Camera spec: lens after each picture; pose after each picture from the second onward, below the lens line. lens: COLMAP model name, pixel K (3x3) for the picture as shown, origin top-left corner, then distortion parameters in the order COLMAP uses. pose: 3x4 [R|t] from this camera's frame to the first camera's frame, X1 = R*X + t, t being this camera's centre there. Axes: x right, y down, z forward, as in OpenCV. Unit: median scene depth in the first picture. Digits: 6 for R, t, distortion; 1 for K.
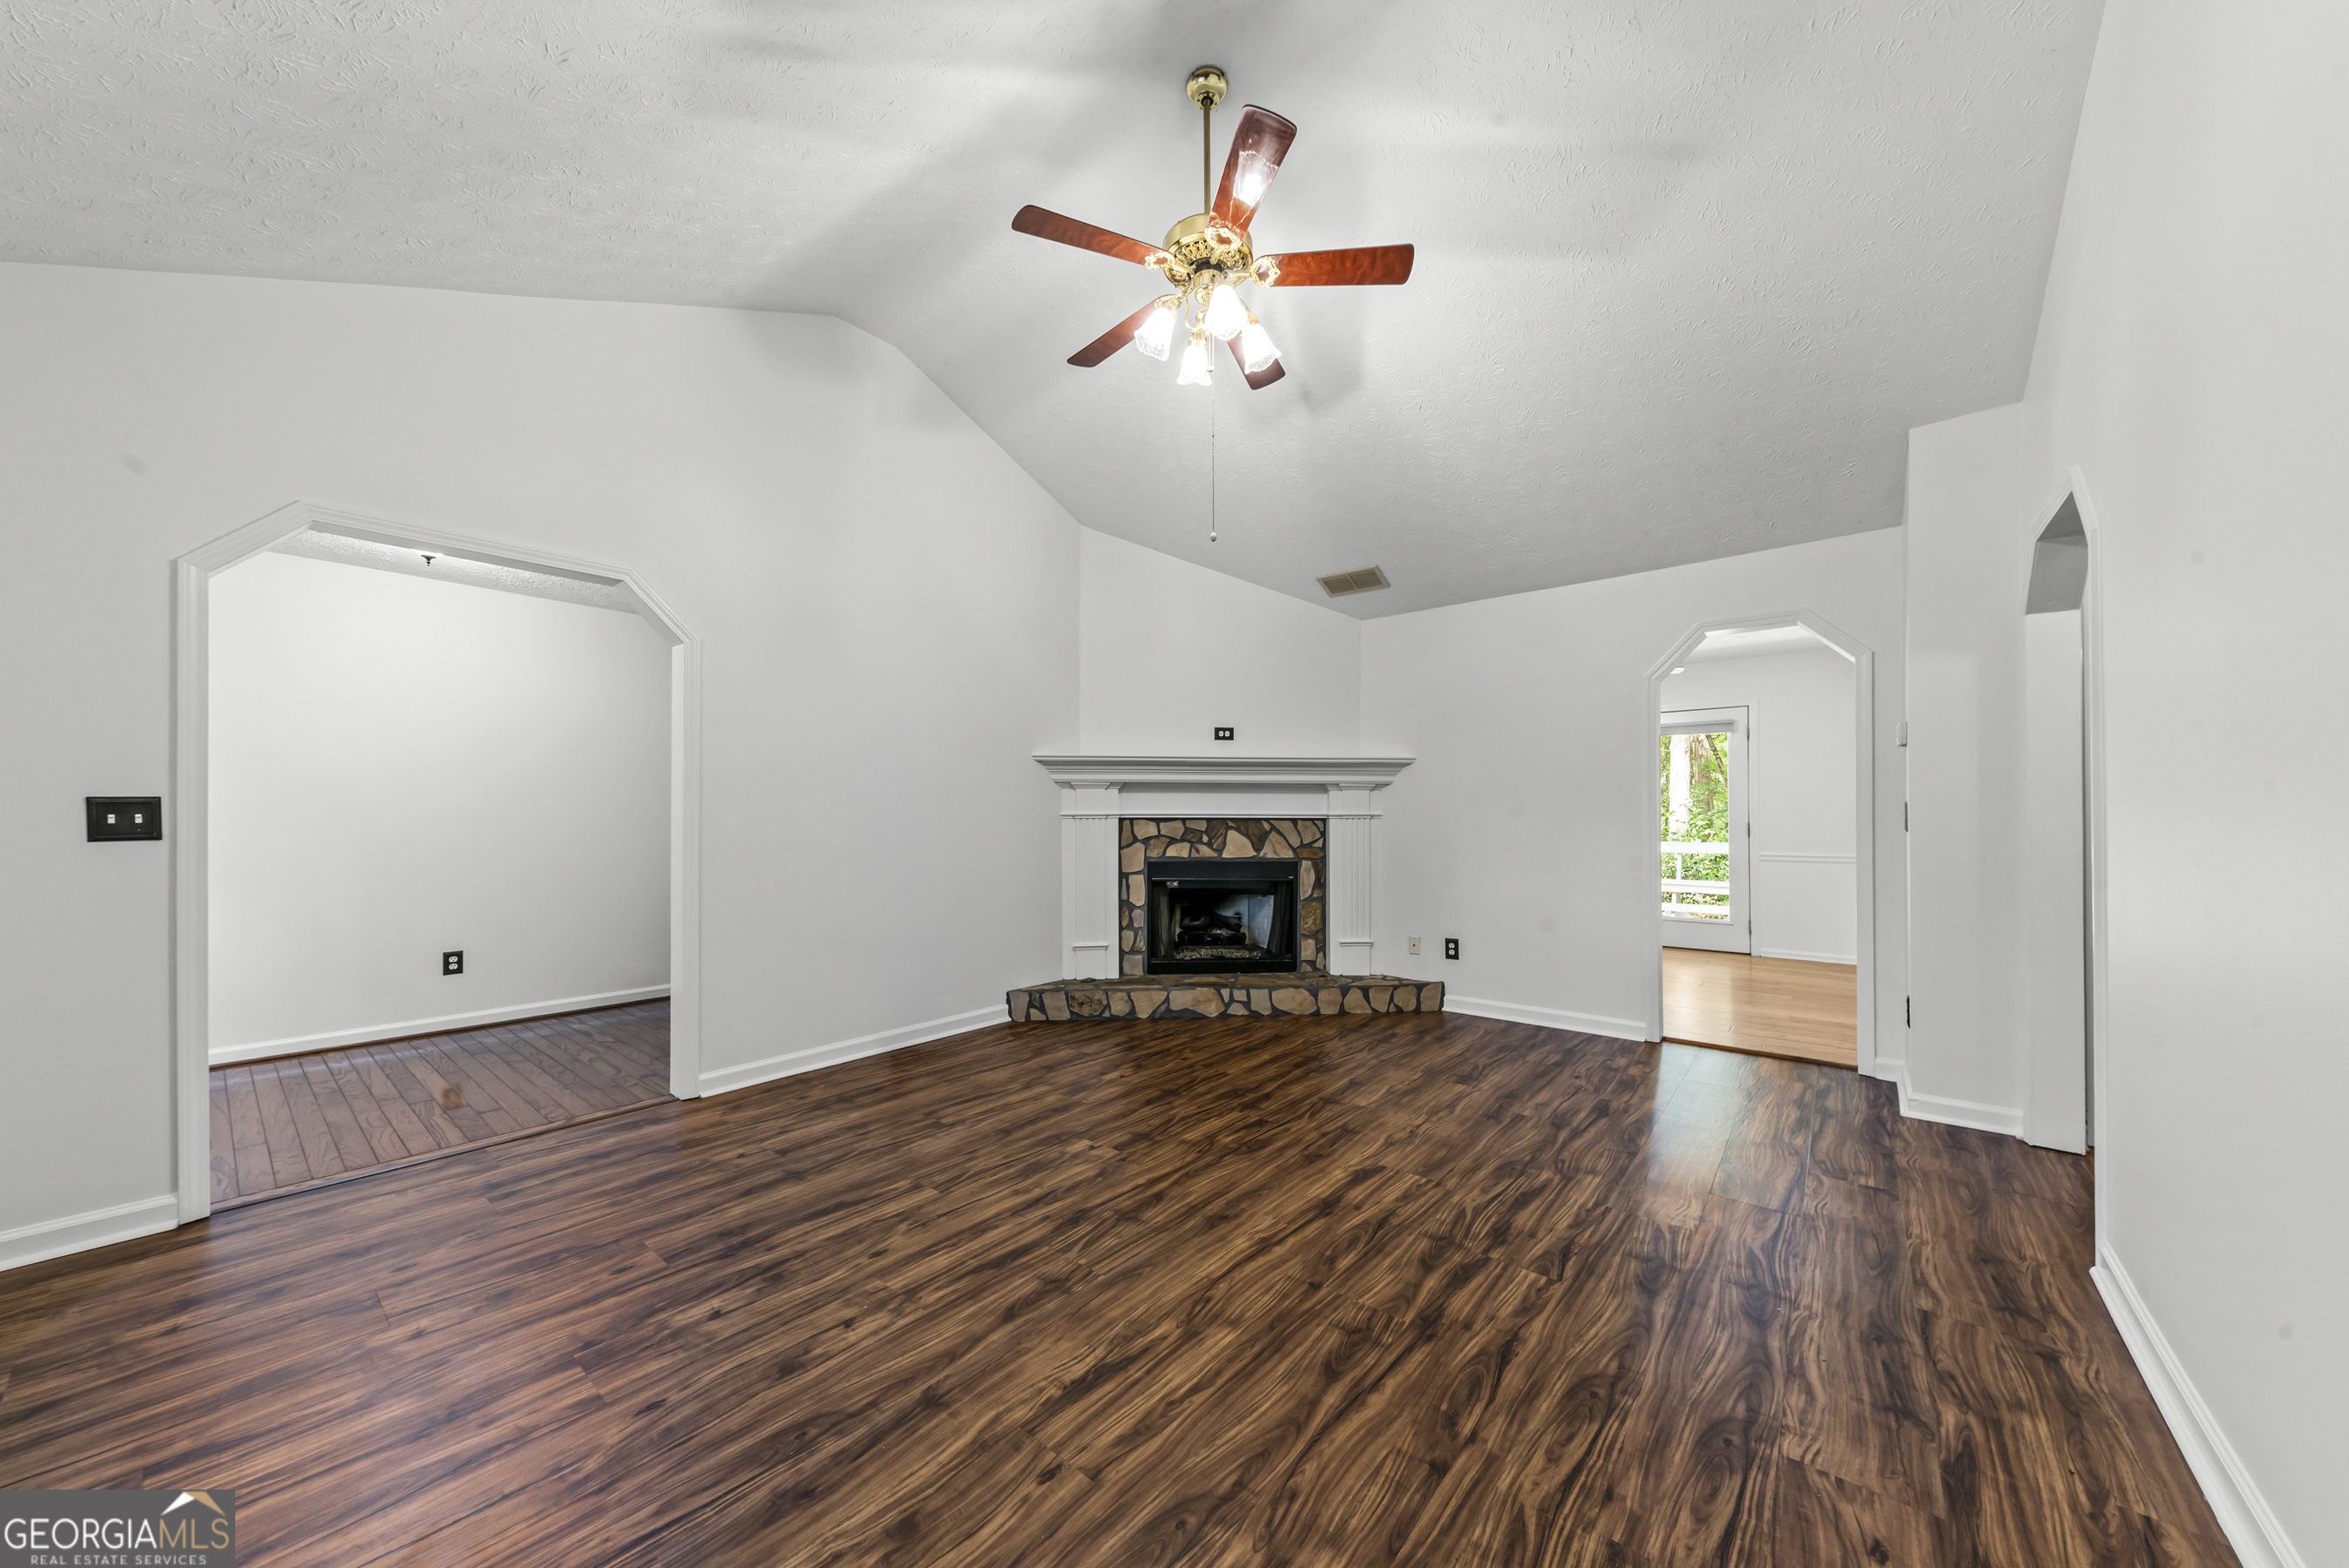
lens RADIAL K [[805.6, 0, 1173.8], [0, 805.6, 811.9], [0, 0, 1]] dist [0.007830, 0.000022]
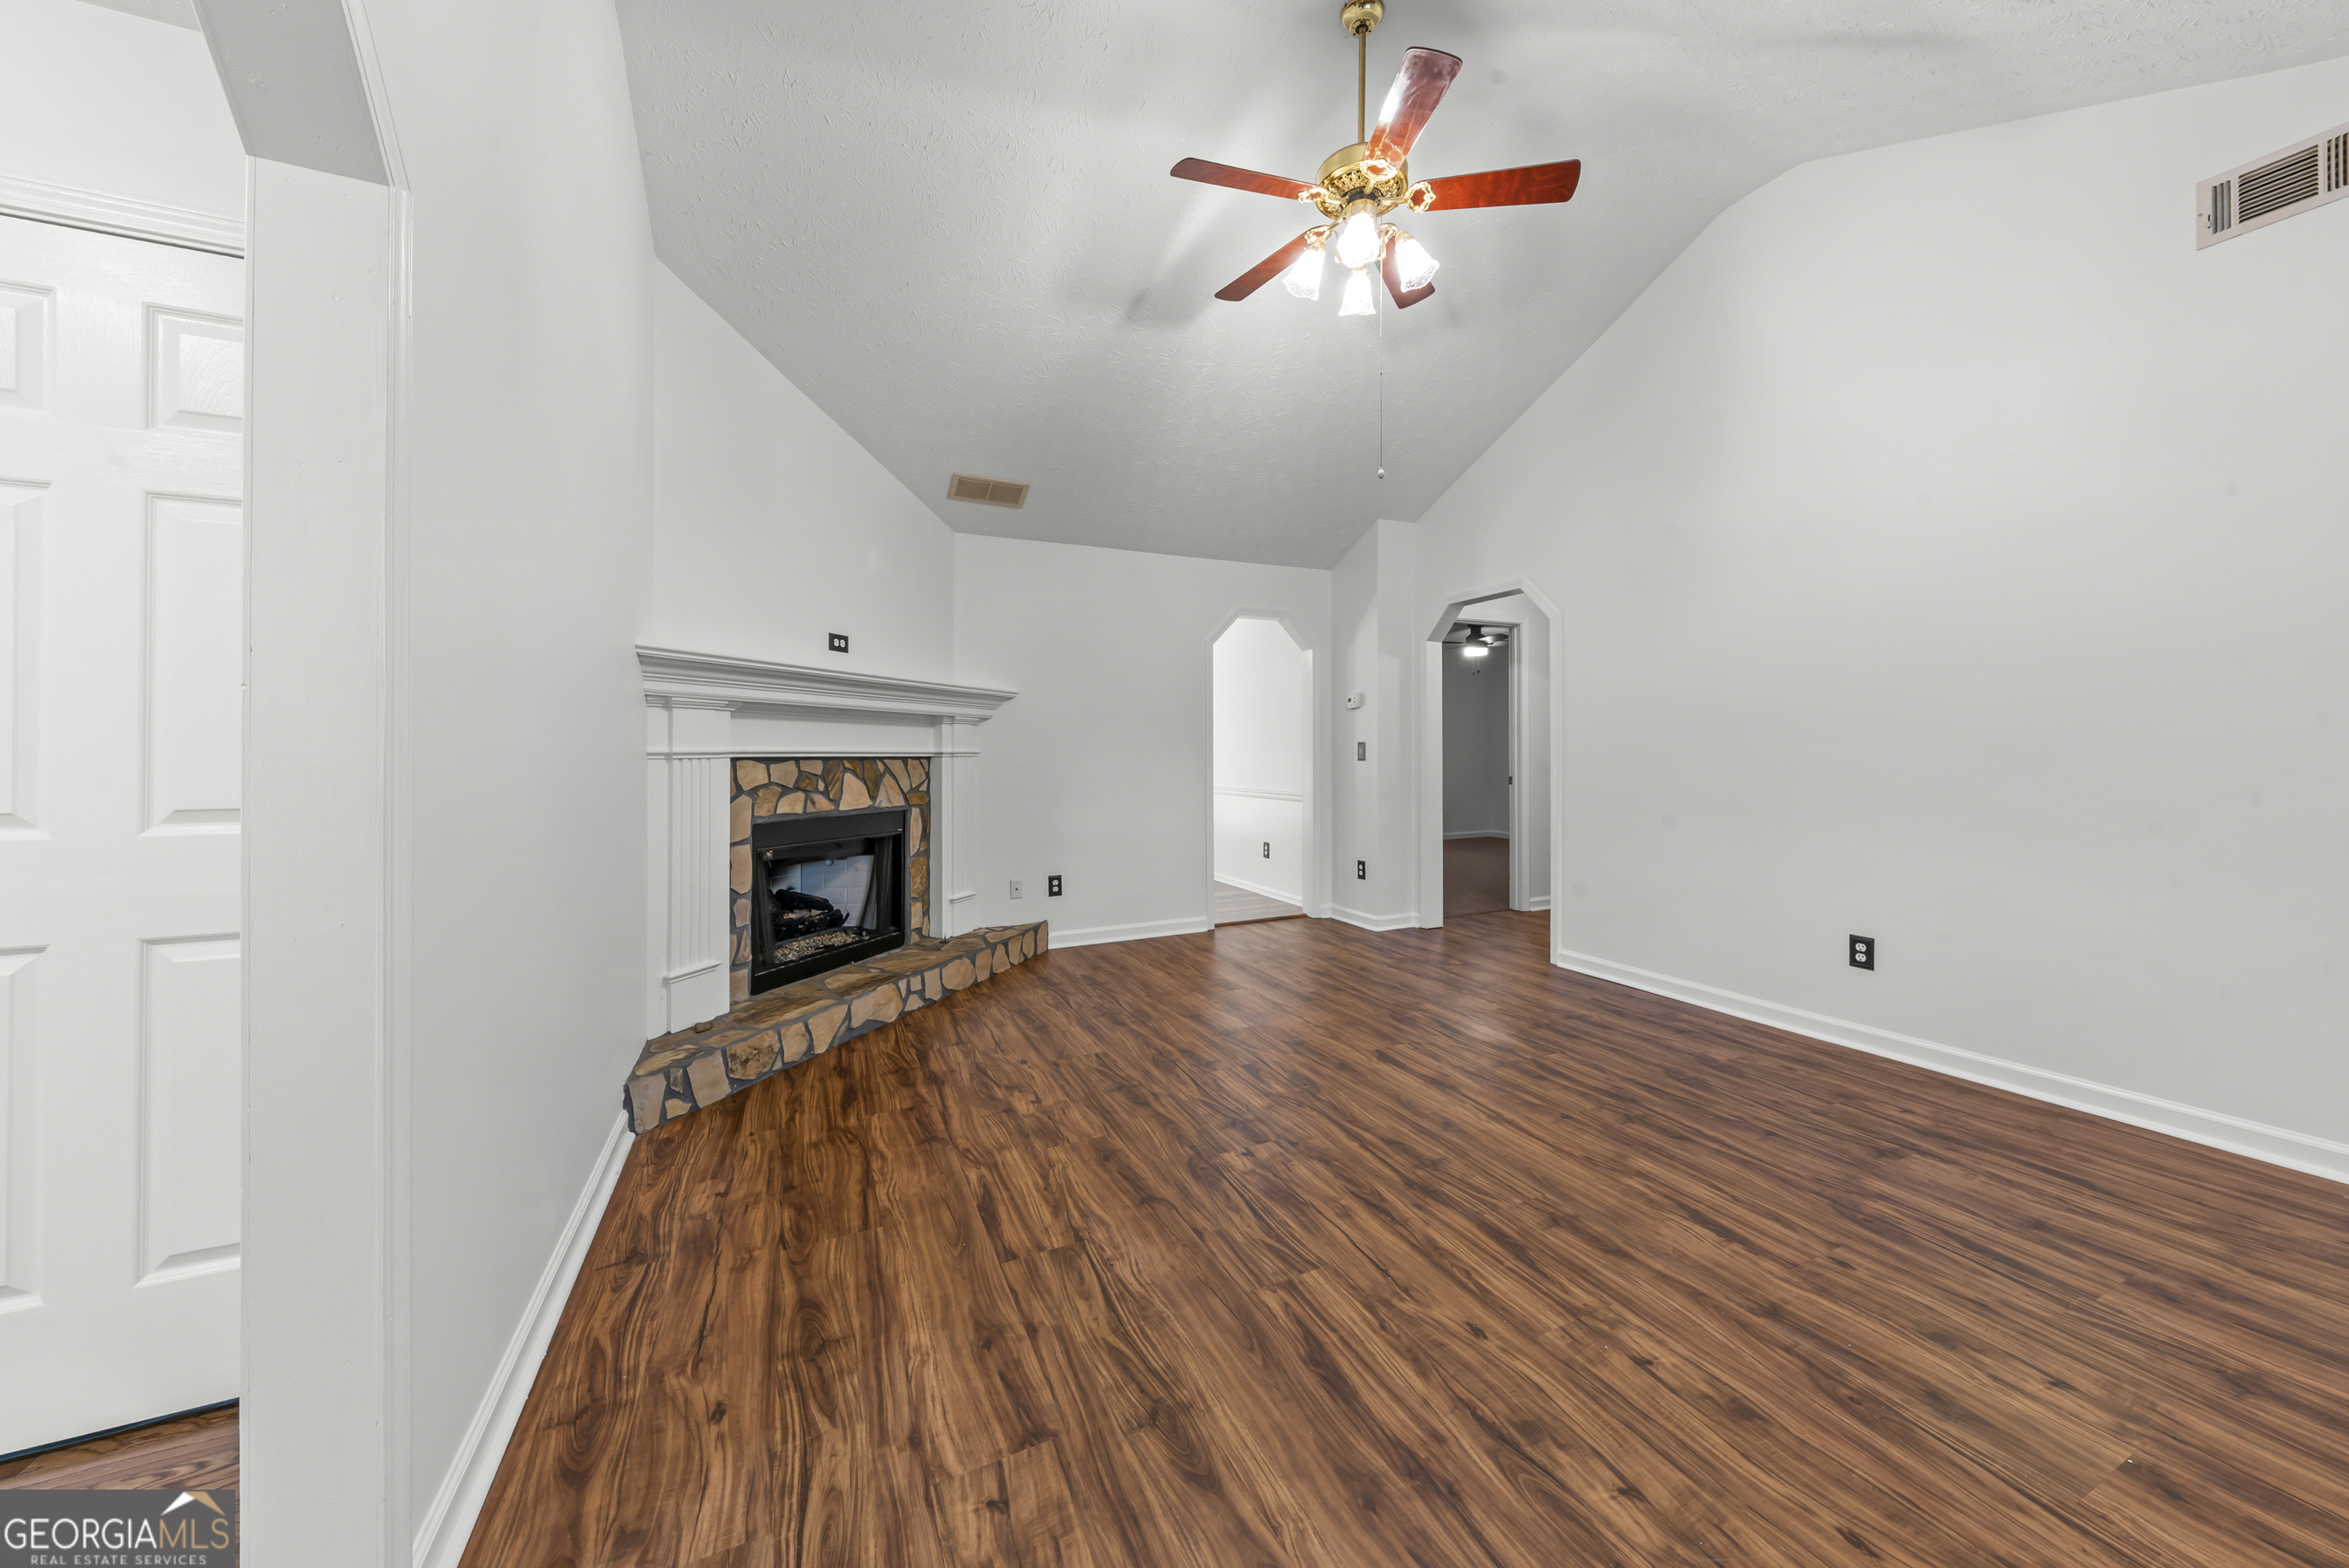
lens RADIAL K [[838.2, 0, 1196.4], [0, 838.2, 736.6], [0, 0, 1]] dist [0.017237, -0.004751]
pose [[0.415548, 0.015466, 0.909440, -0.542699], [0.002283, 0.999835, -0.018047, 0.004088], [-0.909569, 0.009576, 0.415443, 0.410836]]
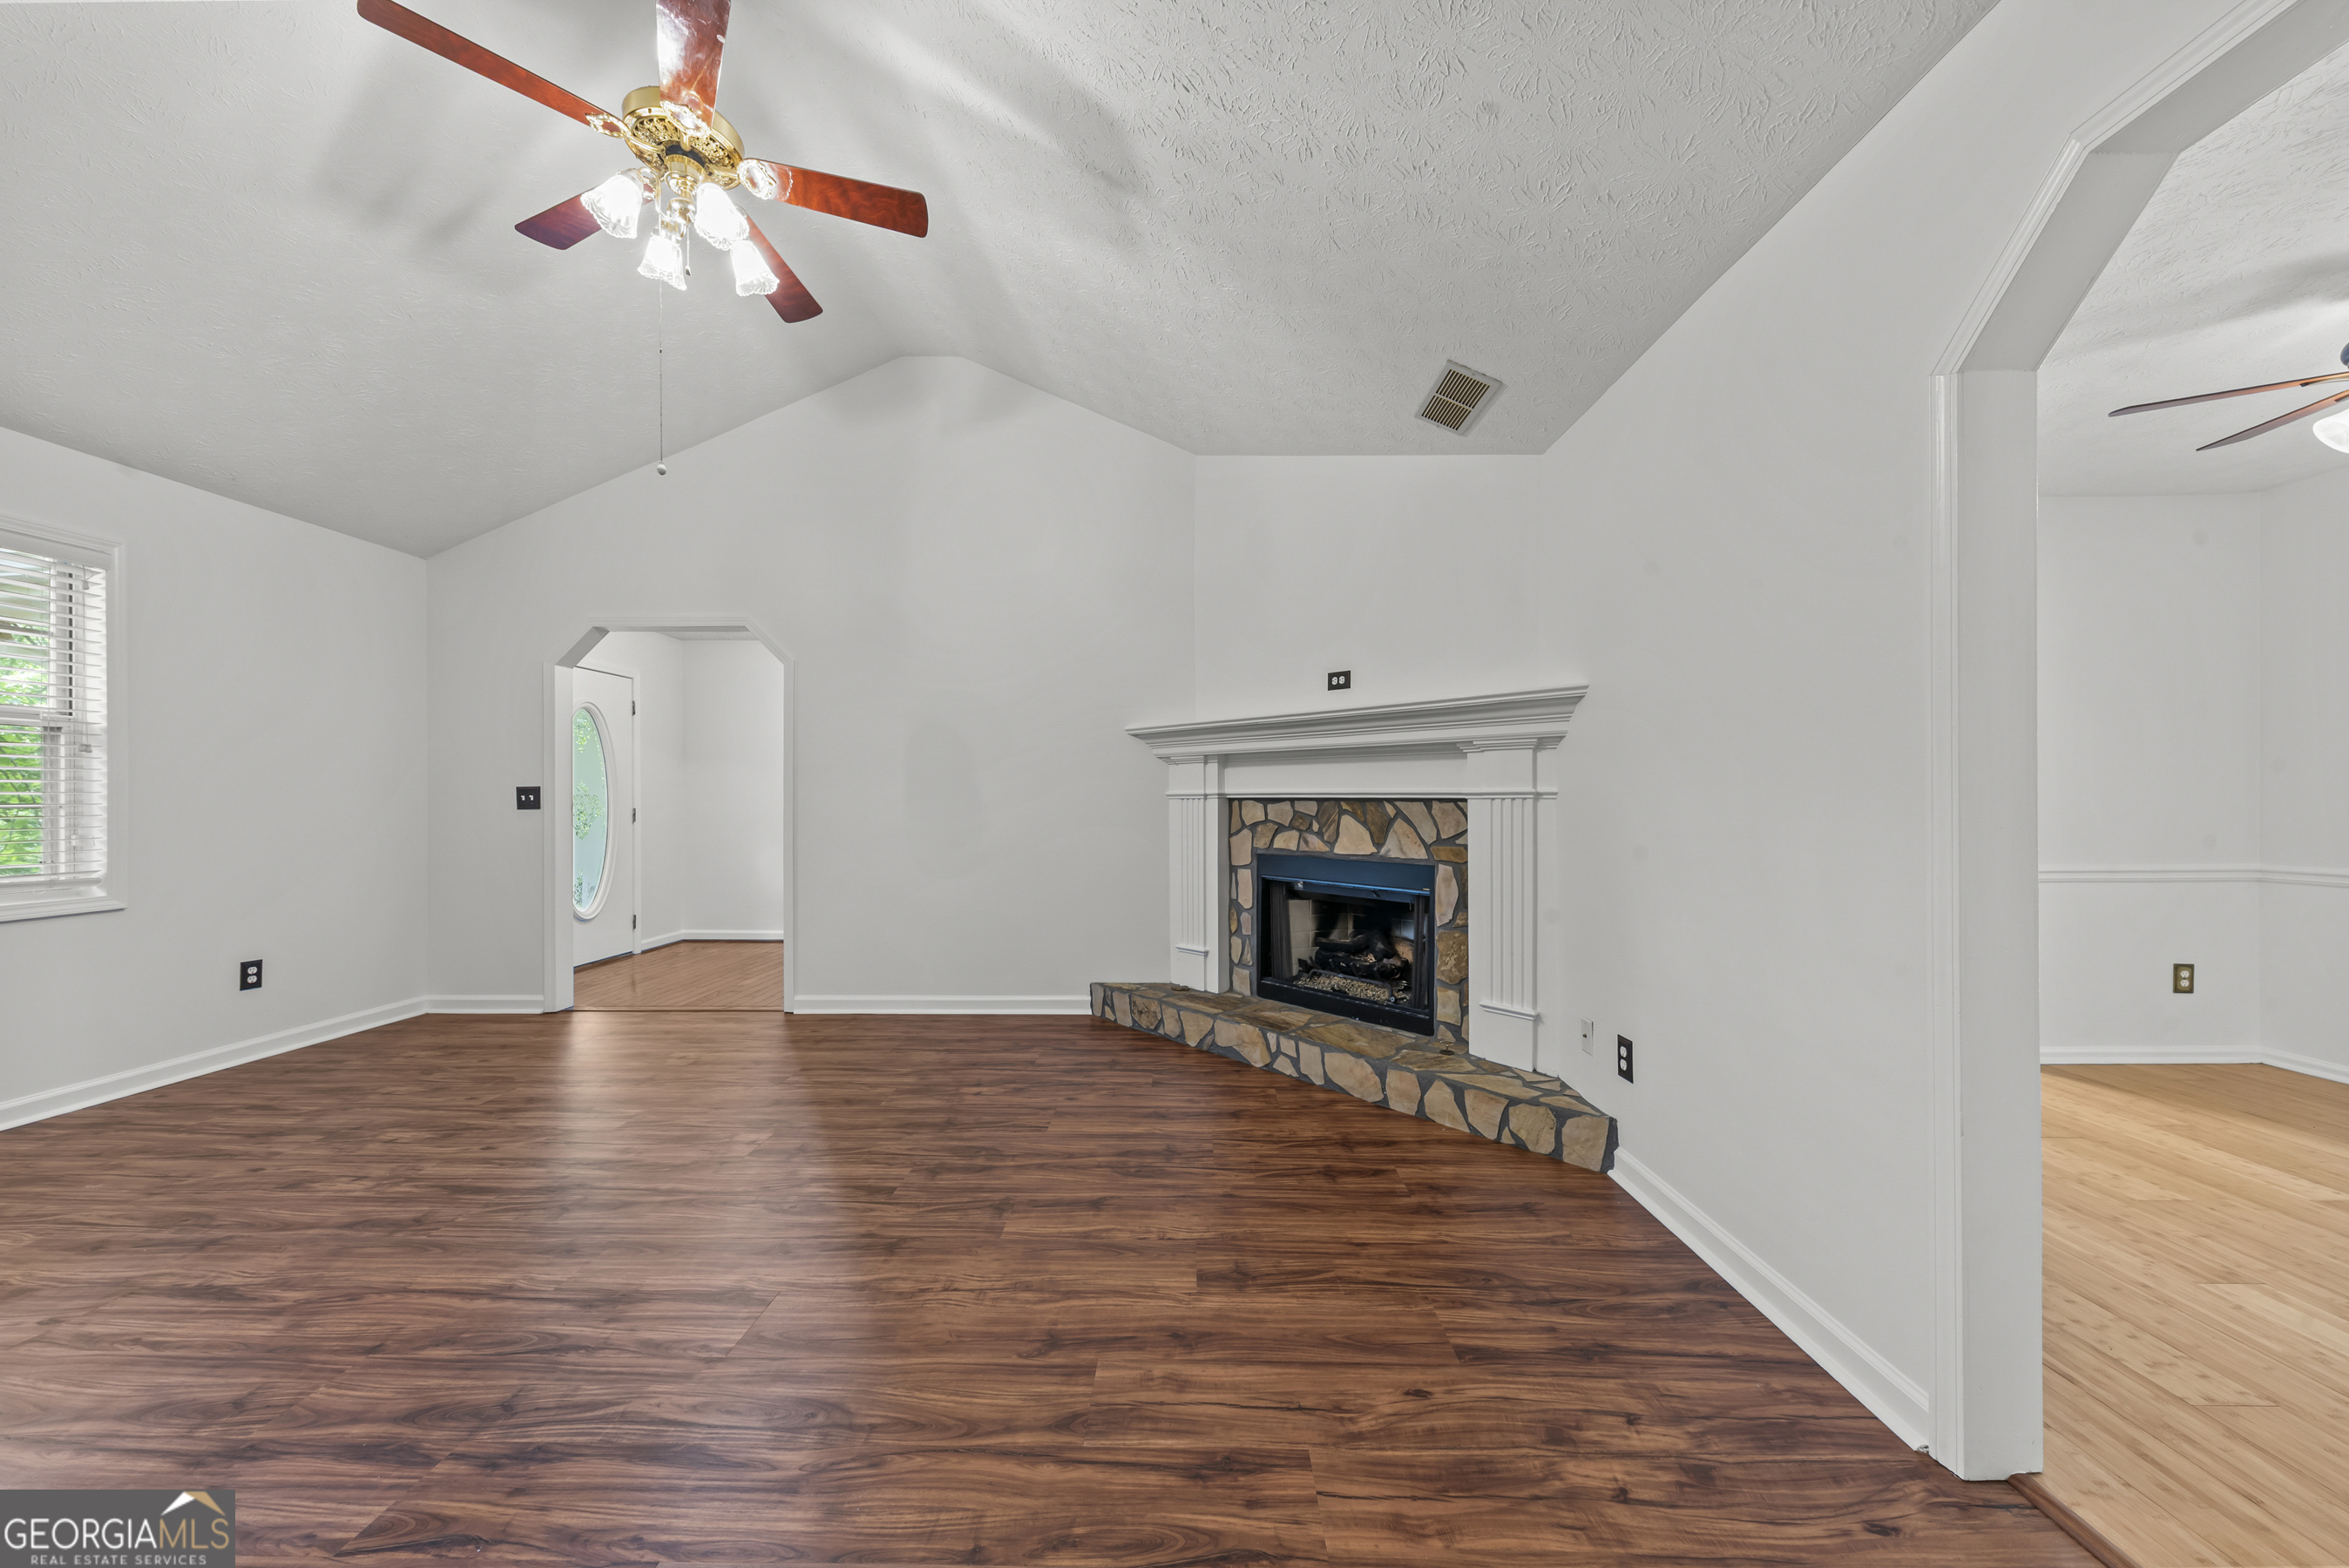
lens RADIAL K [[807.6, 0, 1179.0], [0, 807.6, 797.2], [0, 0, 1]] dist [0.009970, -0.003905]
pose [[0.626030, -0.002574, -0.779794, 0.574311], [0.004437, 0.999990, 0.000261, 0.006499], [0.779786, -0.003623, 0.626036, 0.475395]]
